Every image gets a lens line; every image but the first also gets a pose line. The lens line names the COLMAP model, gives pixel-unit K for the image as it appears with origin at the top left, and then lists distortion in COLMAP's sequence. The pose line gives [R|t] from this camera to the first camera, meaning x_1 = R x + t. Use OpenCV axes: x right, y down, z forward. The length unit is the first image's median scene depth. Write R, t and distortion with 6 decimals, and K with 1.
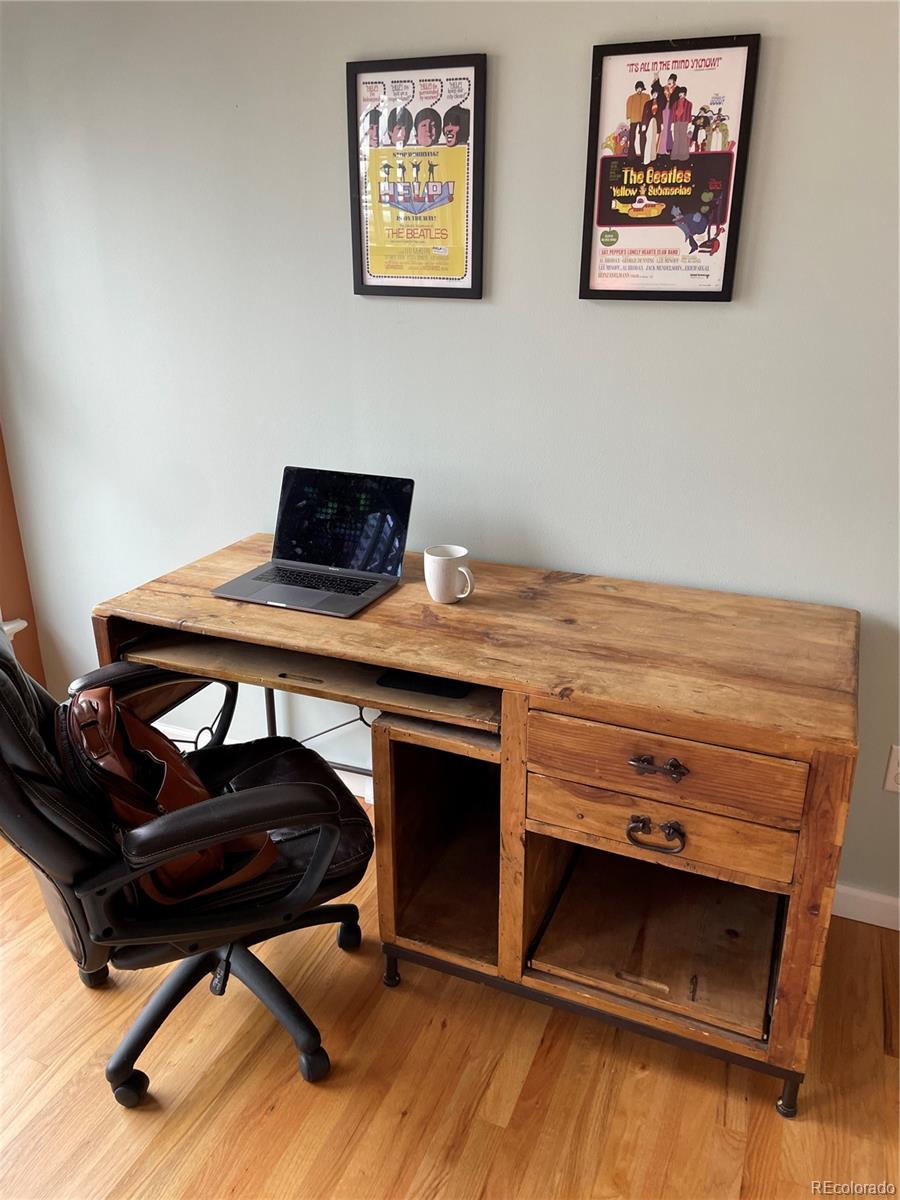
lens RADIAL K [[909.5, 0, 441.6], [0, 909.5, 594.9], [0, 0, 1]] dist [0.081956, -0.098256]
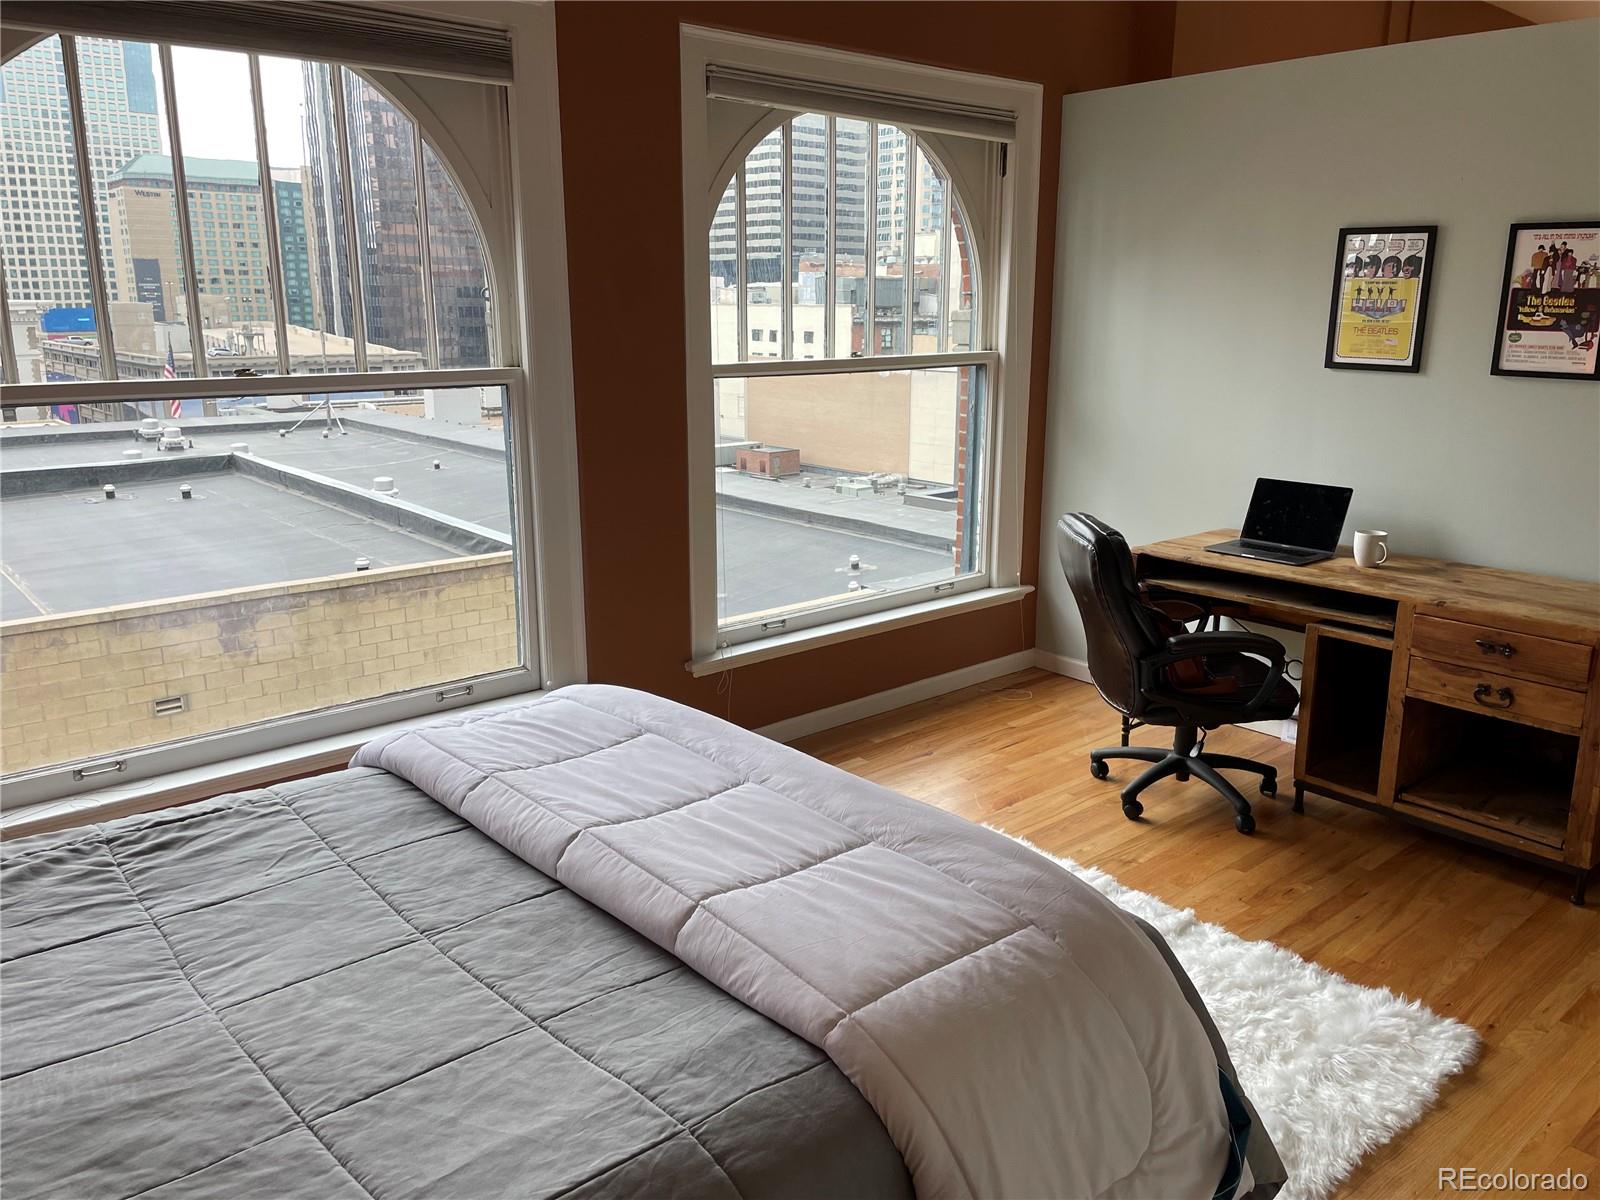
lens RADIAL K [[1212.7, 0, 814.3], [0, 1212.7, 589.3], [0, 0, 1]] dist [0.081956, -0.098256]
pose [[0.902026, 0.106800, -0.418261, 0.036724], [-0.159584, 0.982774, -0.093216, 0.416800], [0.401101, 0.150831, 0.903531, -1.308889]]
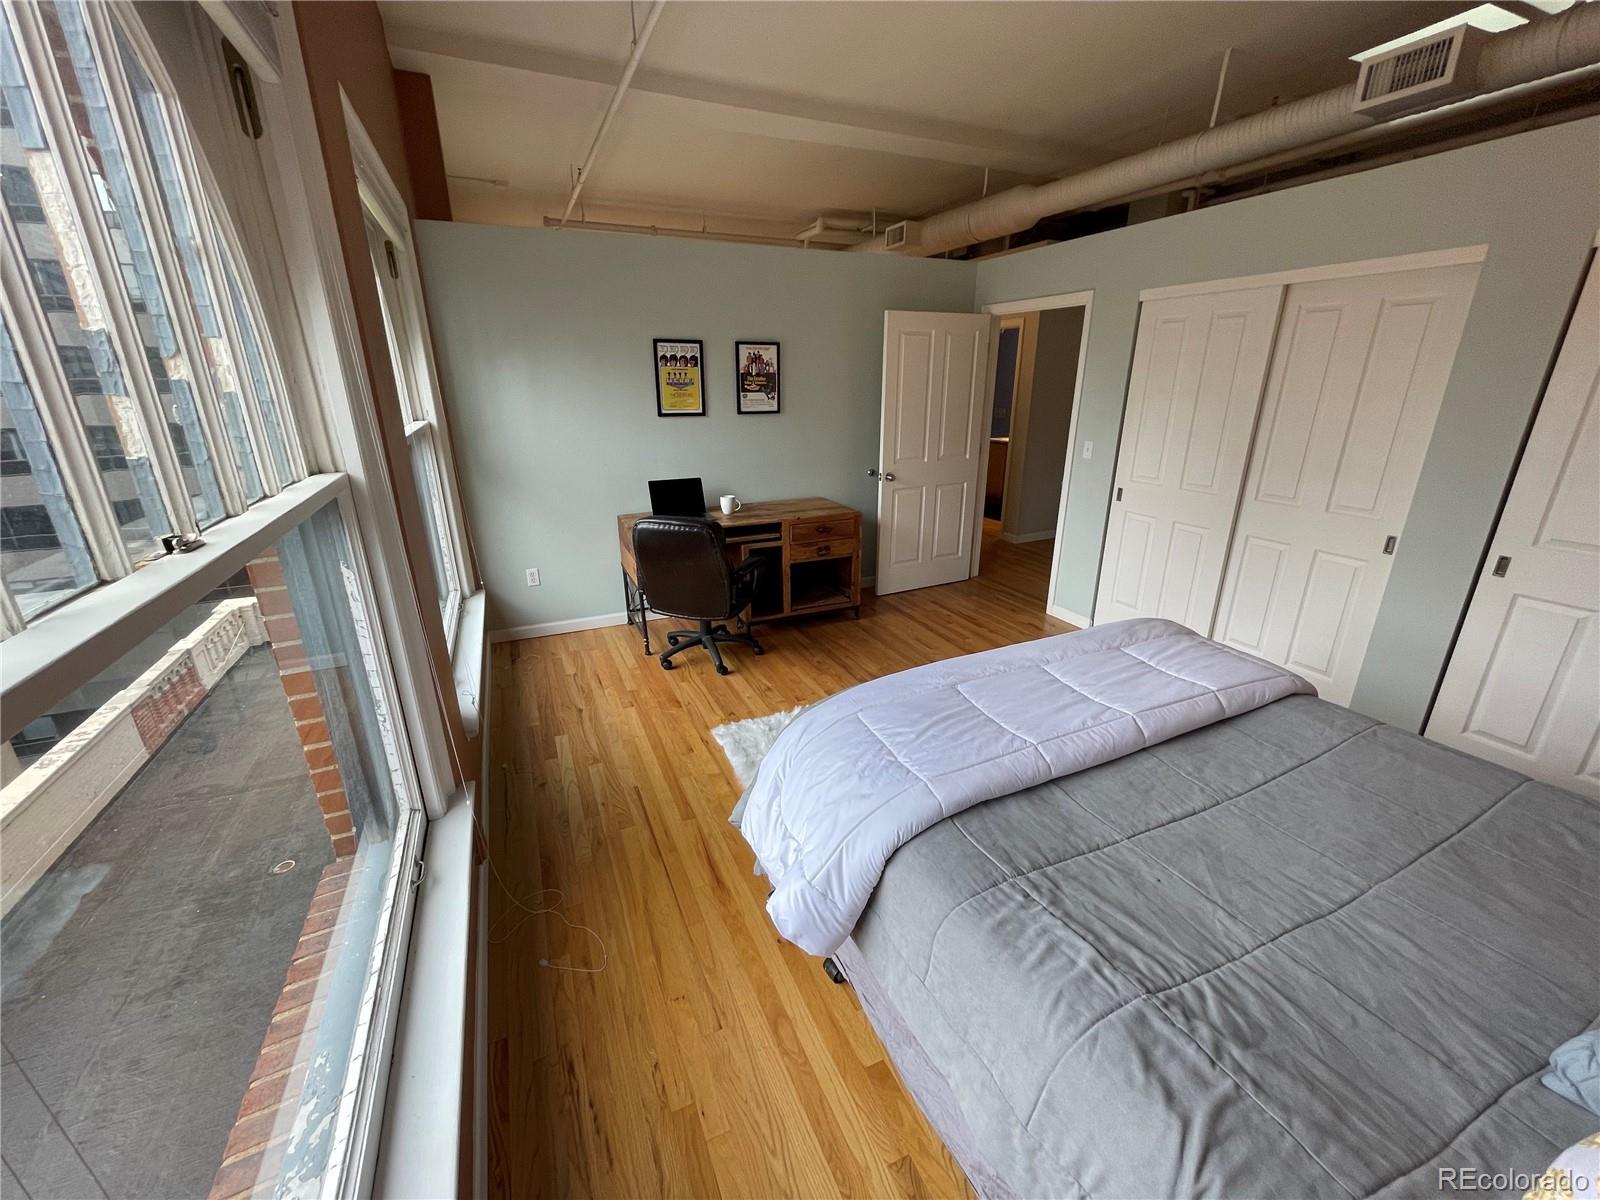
lens RADIAL K [[641.4, 0, 800.7], [0, 641.4, 598.0], [0, 0, 1]] dist [0.001497, -0.000453]
pose [[0.678223, -0.241266, 0.694121, -1.531308], [0.264826, 0.961345, 0.075389, 0.197790], [-0.685478, 0.132691, 0.715900, -0.724085]]
